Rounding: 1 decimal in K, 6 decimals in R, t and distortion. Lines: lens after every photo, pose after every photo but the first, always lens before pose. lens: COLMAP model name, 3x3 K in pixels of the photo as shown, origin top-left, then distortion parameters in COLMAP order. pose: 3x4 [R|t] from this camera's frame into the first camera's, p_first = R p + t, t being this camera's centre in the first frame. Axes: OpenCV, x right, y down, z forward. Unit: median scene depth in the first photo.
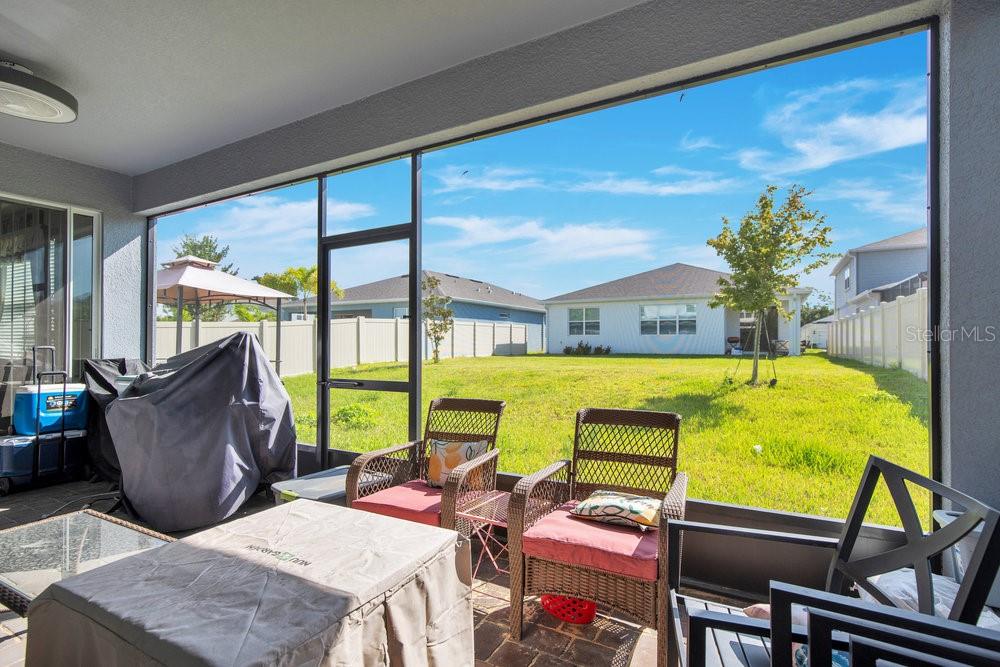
lens RADIAL K [[466.6, 0, 492.3], [0, 466.6, 335.8], [0, 0, 1]] dist [0.001176, 0.000548]
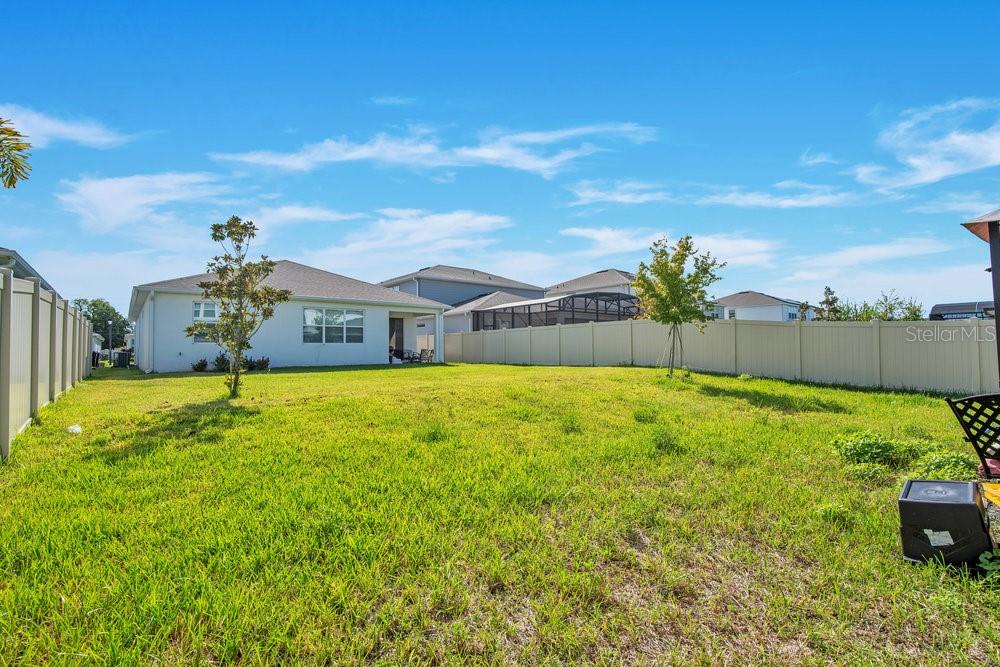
lens RADIAL K [[466.6, 0, 498.8], [0, 466.6, 337.5], [0, 0, 1]] dist [0.001176, 0.000548]
pose [[0.999999, 0.000809, -0.001221, -0.276681], [-0.000825, 0.999905, -0.013750, 0.007626], [0.001210, 0.013751, 0.999905, -0.053595]]
